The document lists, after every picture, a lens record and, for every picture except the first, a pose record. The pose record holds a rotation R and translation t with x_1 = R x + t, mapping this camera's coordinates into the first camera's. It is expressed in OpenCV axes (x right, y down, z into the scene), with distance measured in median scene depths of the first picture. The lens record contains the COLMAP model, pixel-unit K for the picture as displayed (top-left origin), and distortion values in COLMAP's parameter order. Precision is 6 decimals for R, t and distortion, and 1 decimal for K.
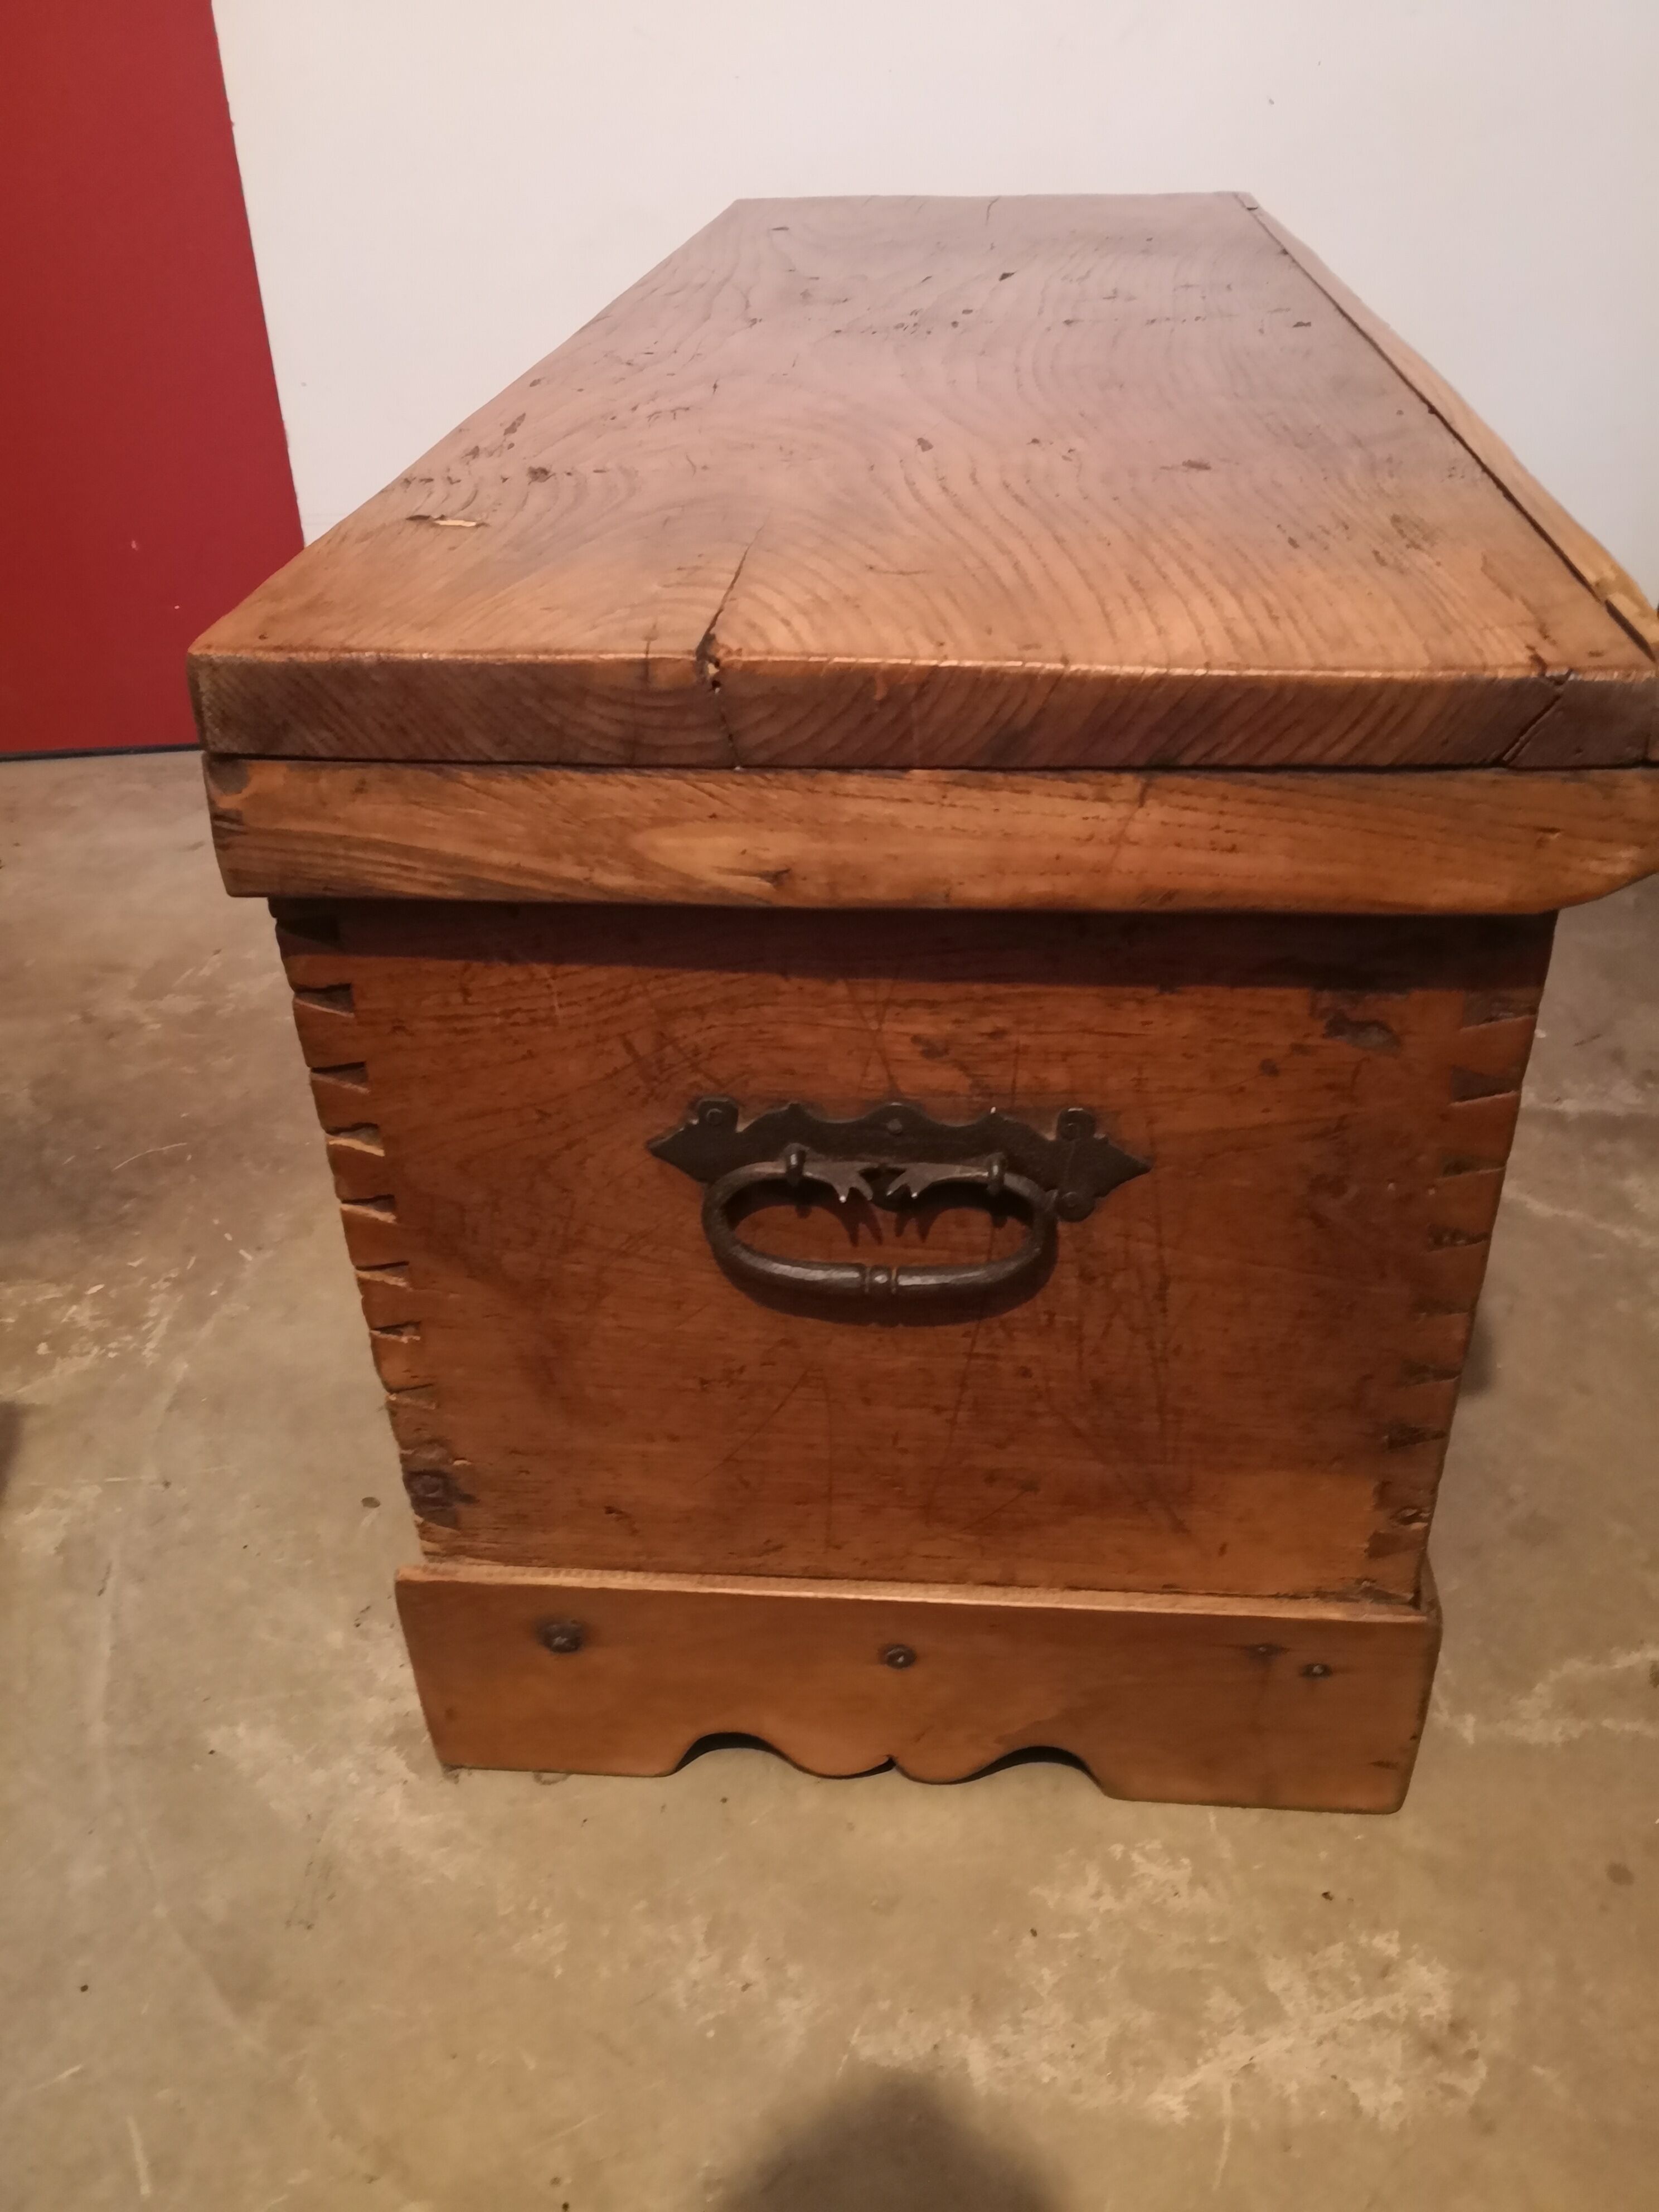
lens RADIAL K [[1726.7, 0, 834.9], [0, 1726.7, 1085.0], [0, 0, 1]] dist [0.119885, -0.309656]
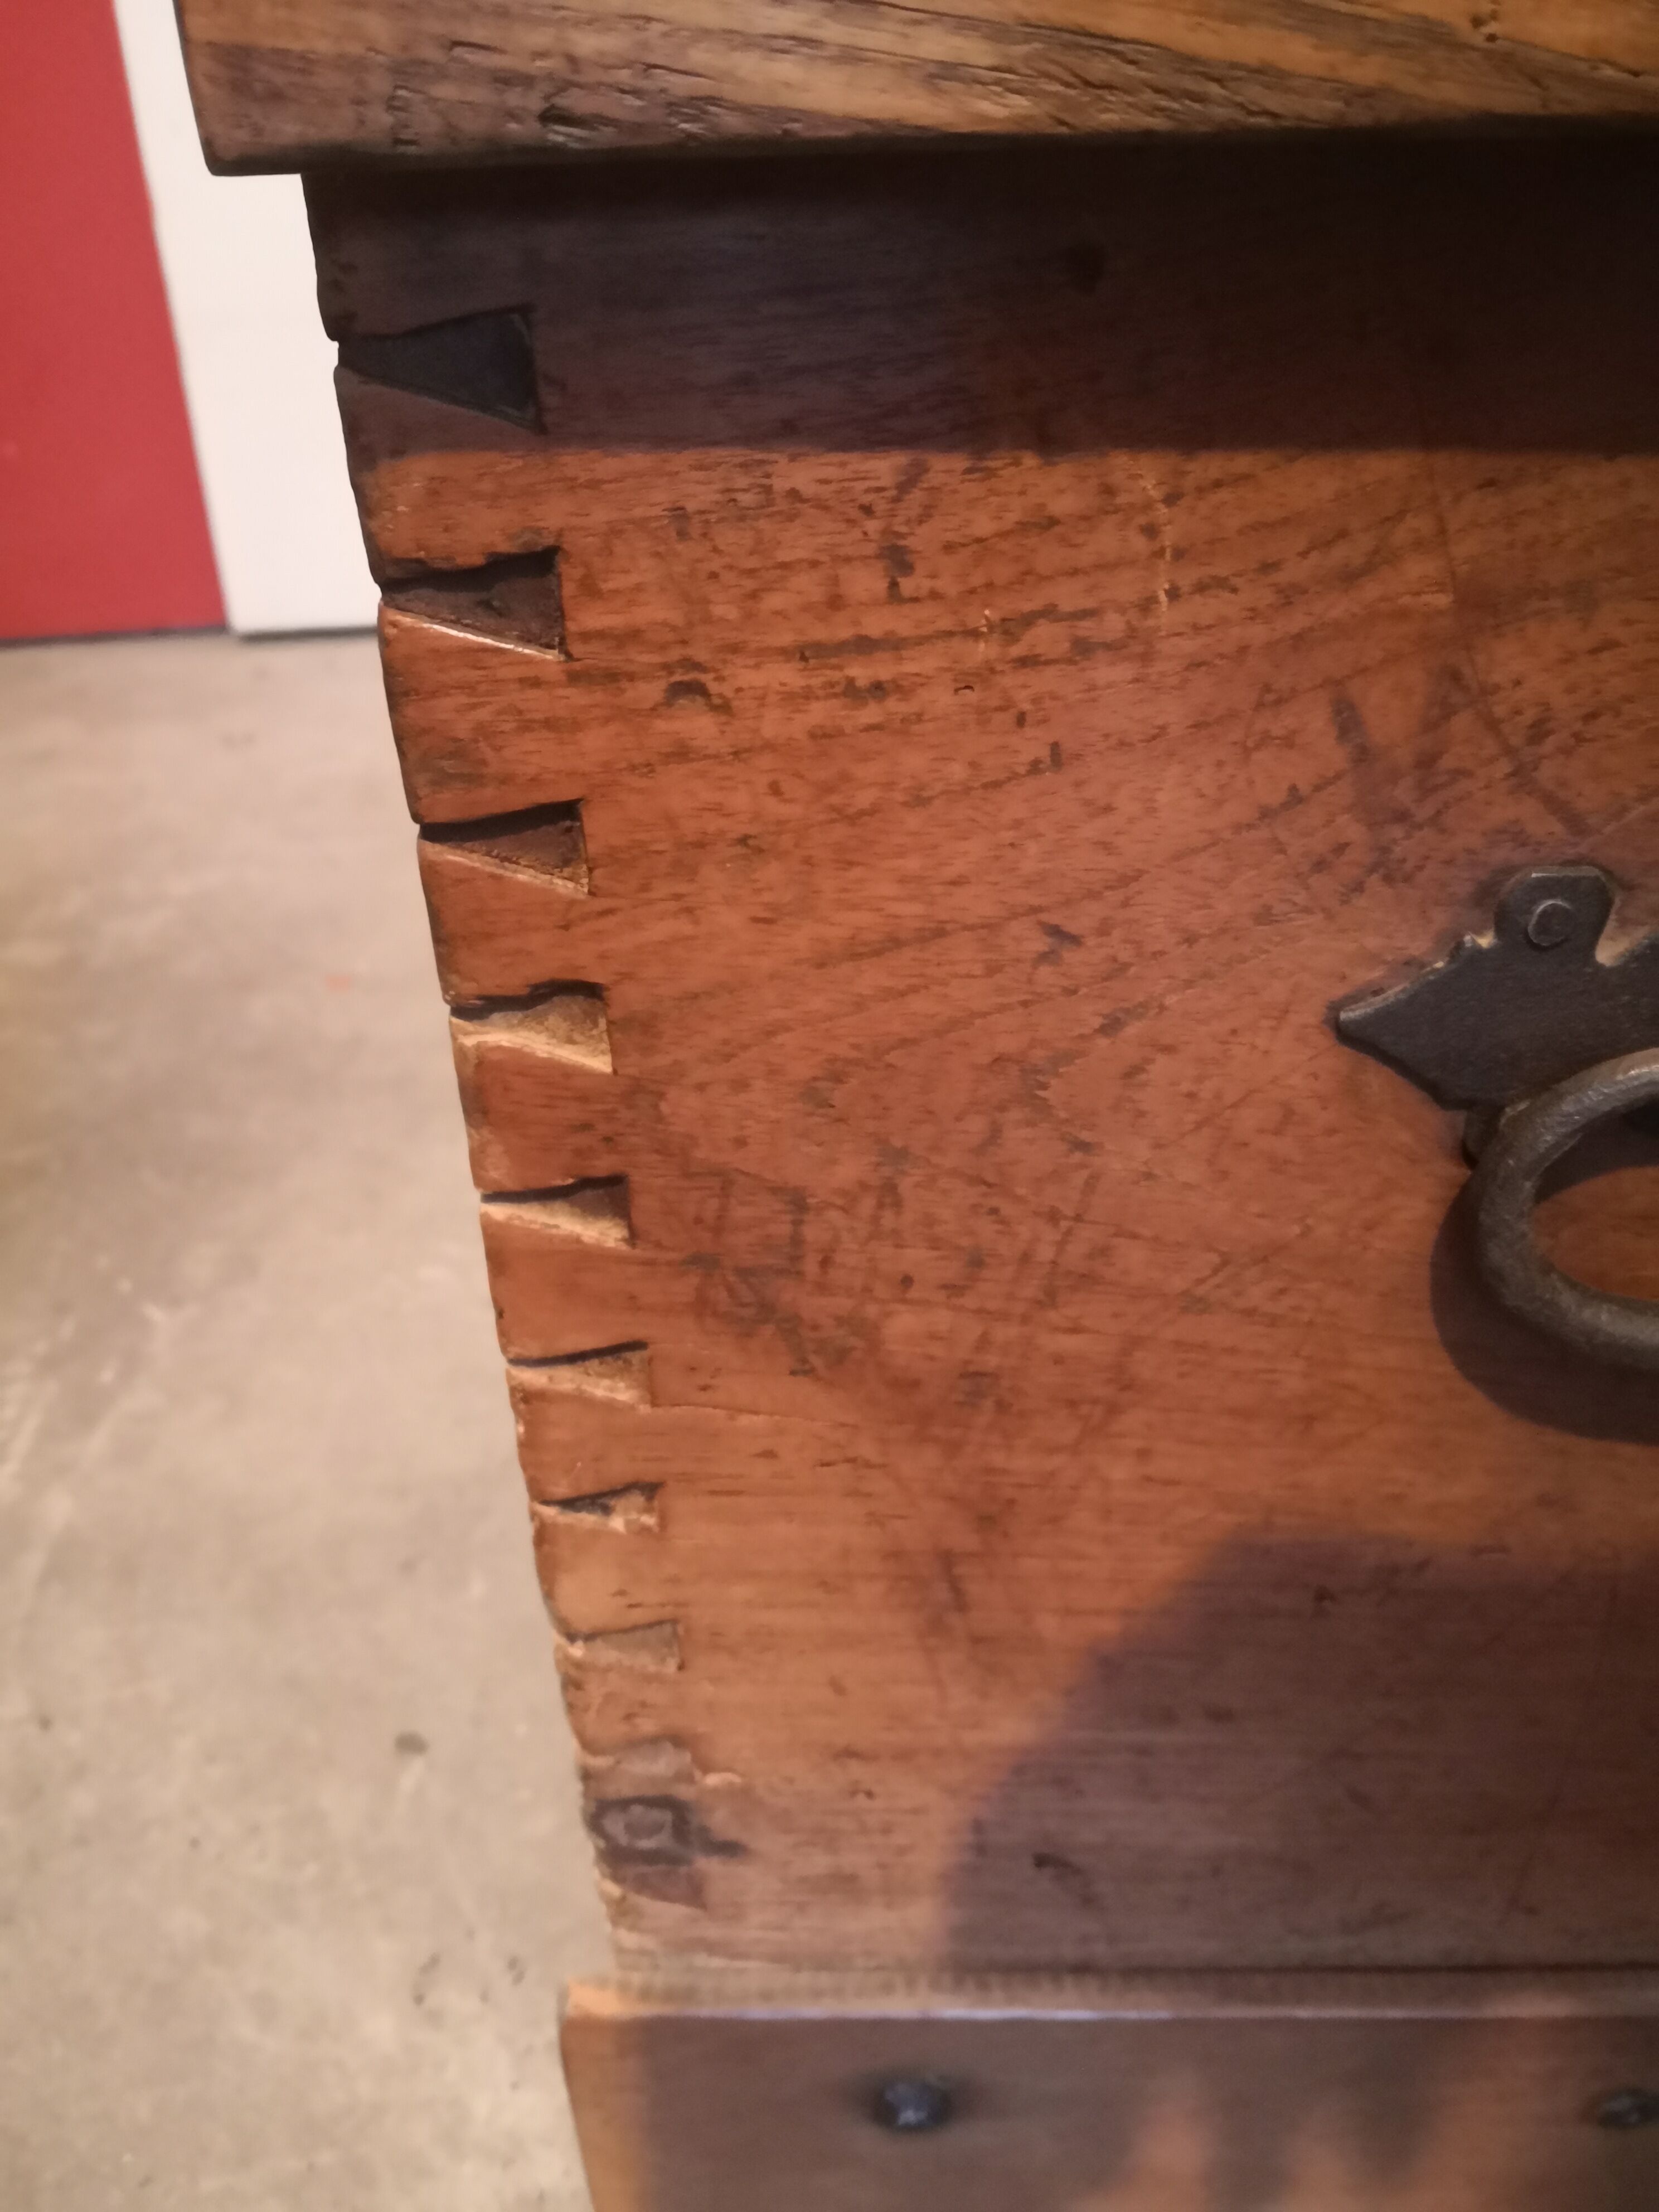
lens RADIAL K [[1813.9, 0, 829.5], [0, 1813.9, 1106.0], [0, 0, 1]] dist [0.037917, -0.084129]
pose [[0.997942, -0.034299, 0.054173, -0.227730], [0.033953, 0.999397, 0.007298, 0.046069], [-0.054391, -0.005443, 0.998505, 0.587970]]
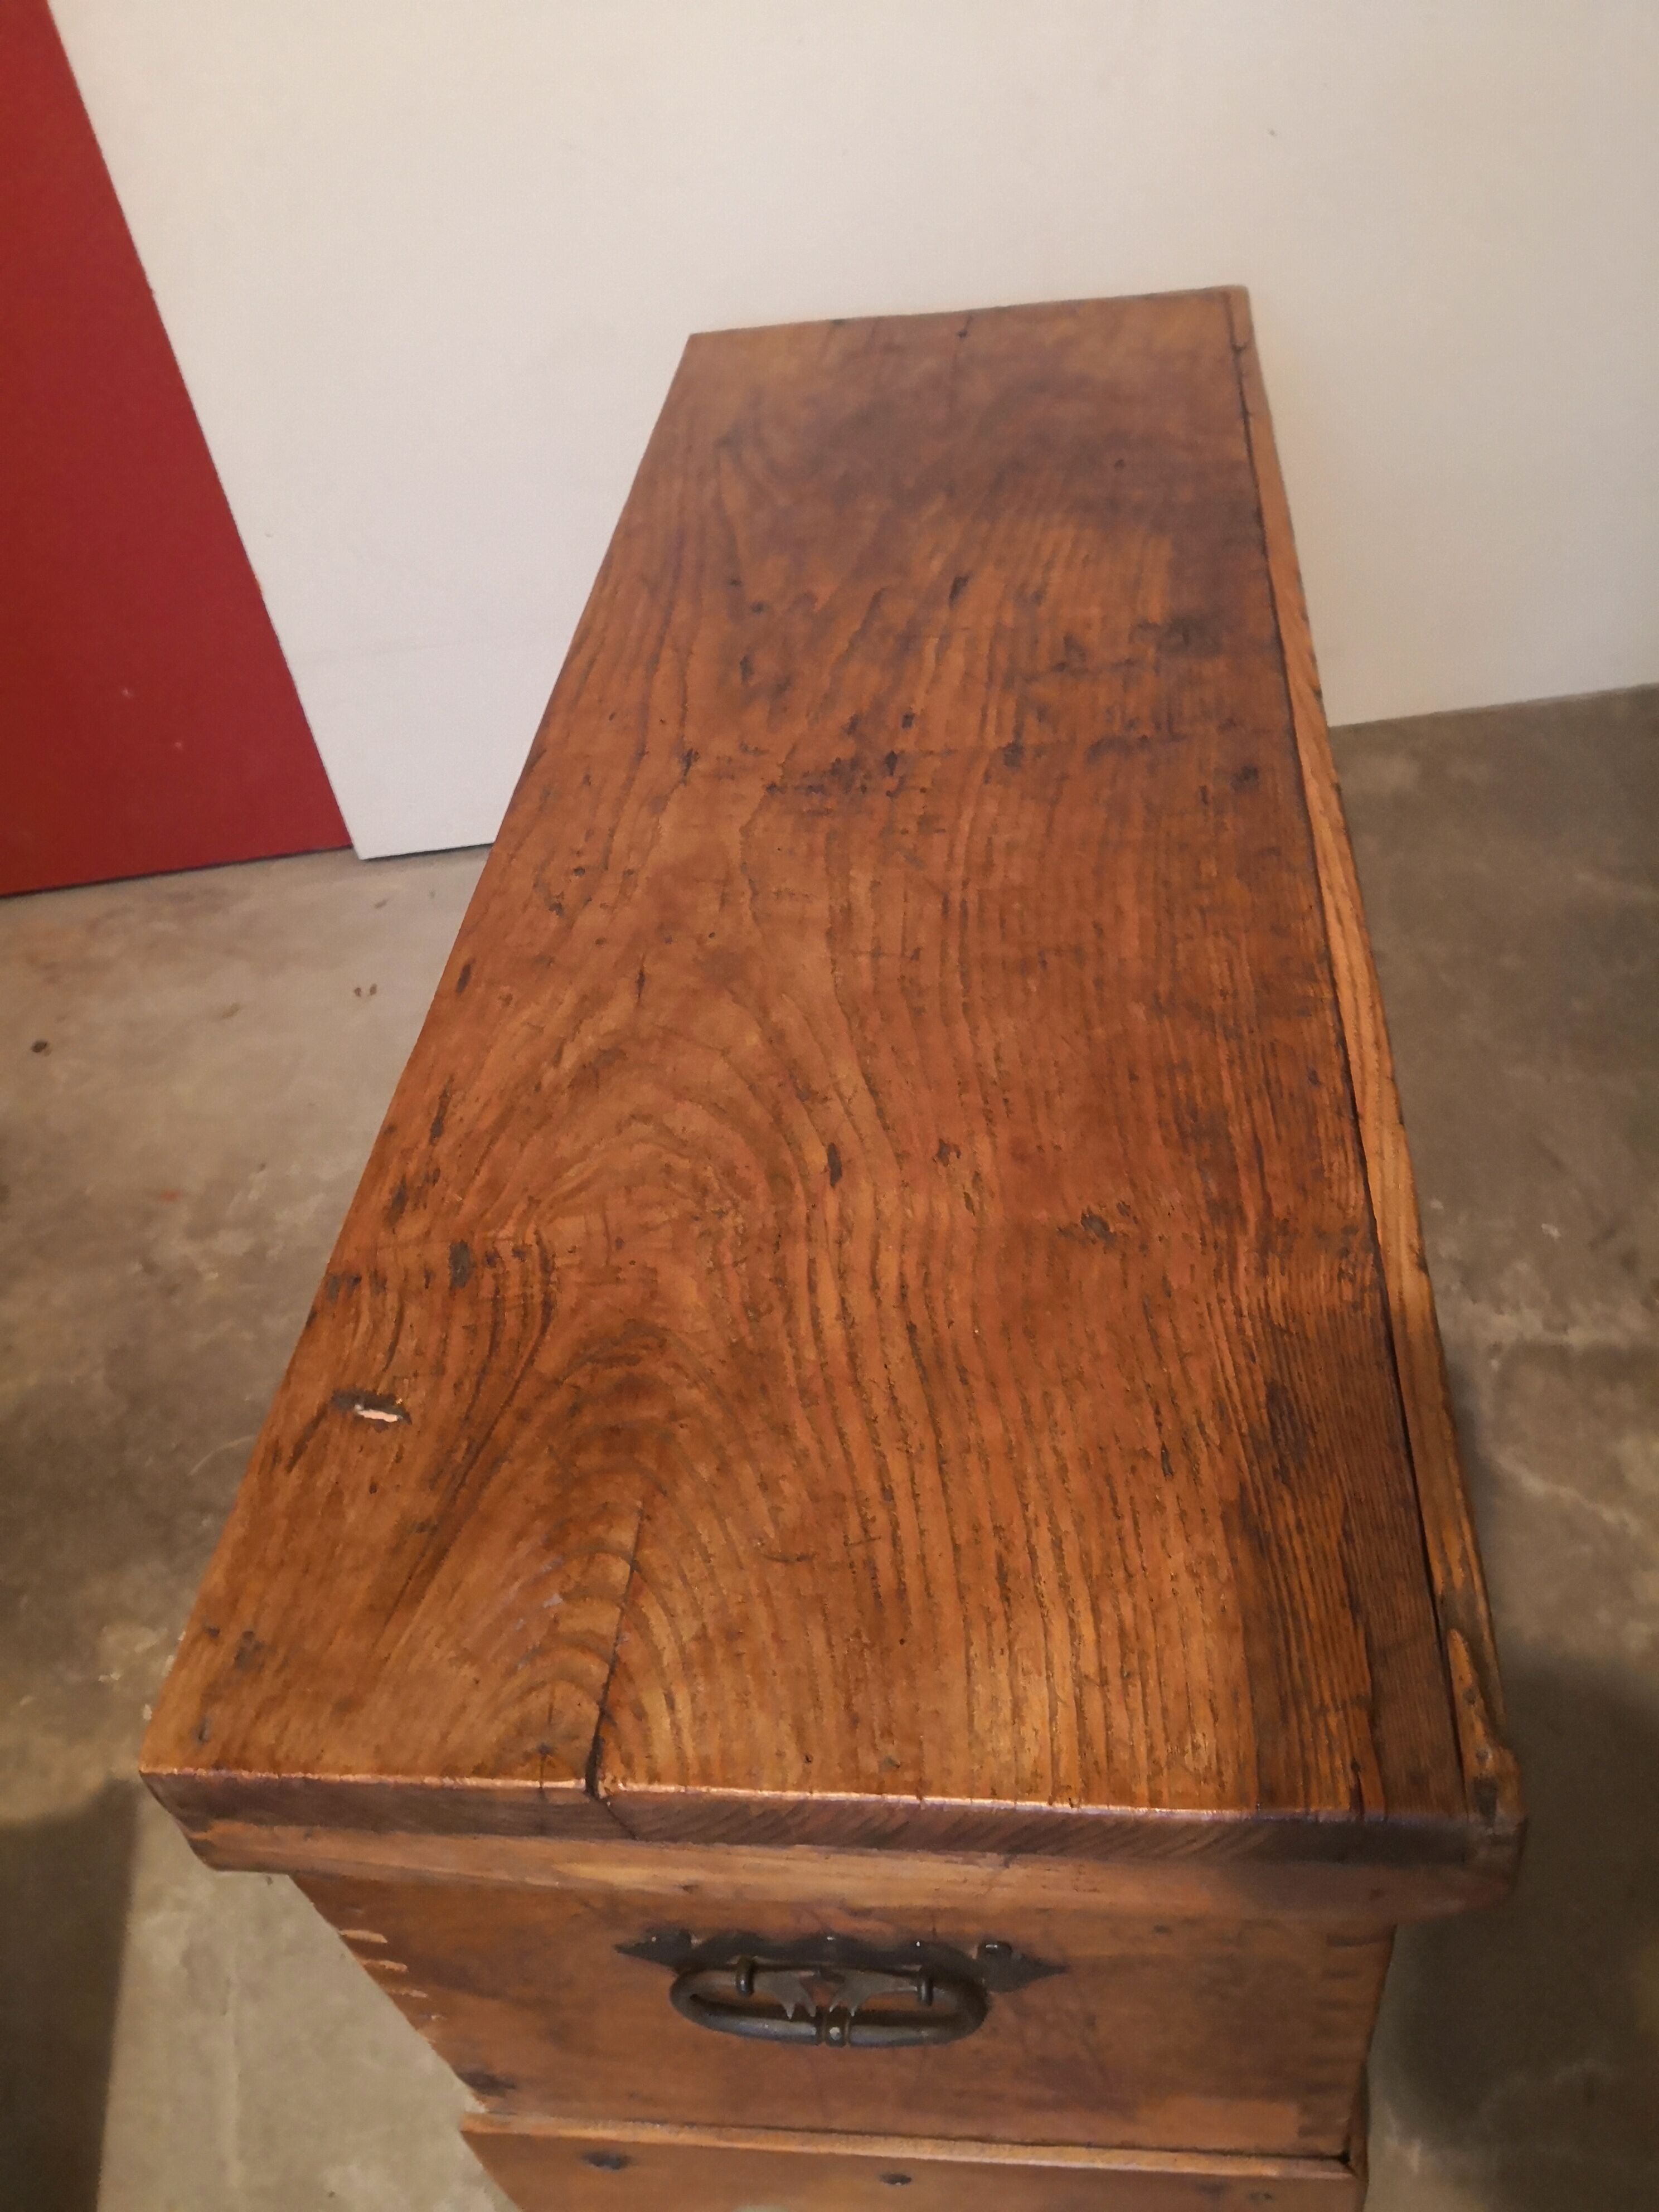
lens RADIAL K [[1736.9, 0, 840.7], [0, 1736.9, 1155.0], [0, 0, 1]] dist [0.065077, -0.123020]
pose [[0.995661, -0.065848, -0.065751, 0.136890], [0.078069, 0.975615, 0.205135, -0.650566], [0.050640, -0.209378, 0.976523, 0.014813]]
